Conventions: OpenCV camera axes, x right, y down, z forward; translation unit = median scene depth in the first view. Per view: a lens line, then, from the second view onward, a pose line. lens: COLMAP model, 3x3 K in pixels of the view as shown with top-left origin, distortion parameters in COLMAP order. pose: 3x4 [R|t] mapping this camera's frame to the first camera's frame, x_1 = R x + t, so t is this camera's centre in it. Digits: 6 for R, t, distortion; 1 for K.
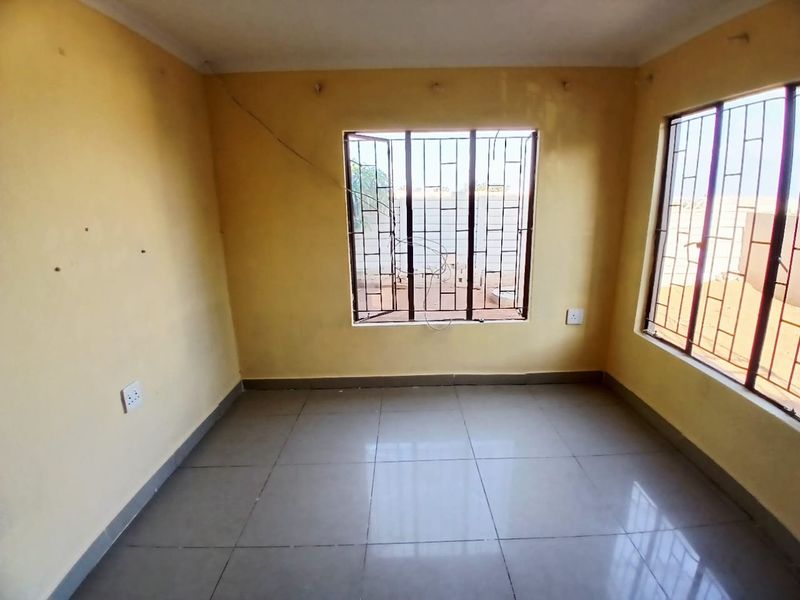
lens RADIAL K [[407.0, 0, 403.3], [0, 407.0, 305.6], [0, 0, 1]] dist [-0.011112, -0.034221]
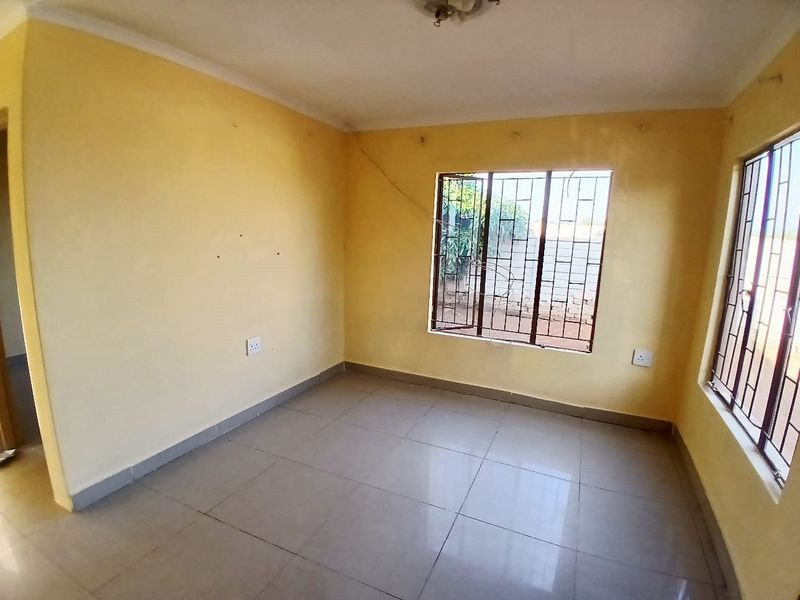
lens RADIAL K [[407.0, 0, 397.6], [0, 407.0, 300.9], [0, 0, 1]] dist [-0.011112, -0.034221]
pose [[0.897363, 0.124421, -0.423389, 0.302093], [-0.157272, 0.986601, -0.043401, 0.027467], [0.412317, 0.105534, 0.904908, -0.124981]]
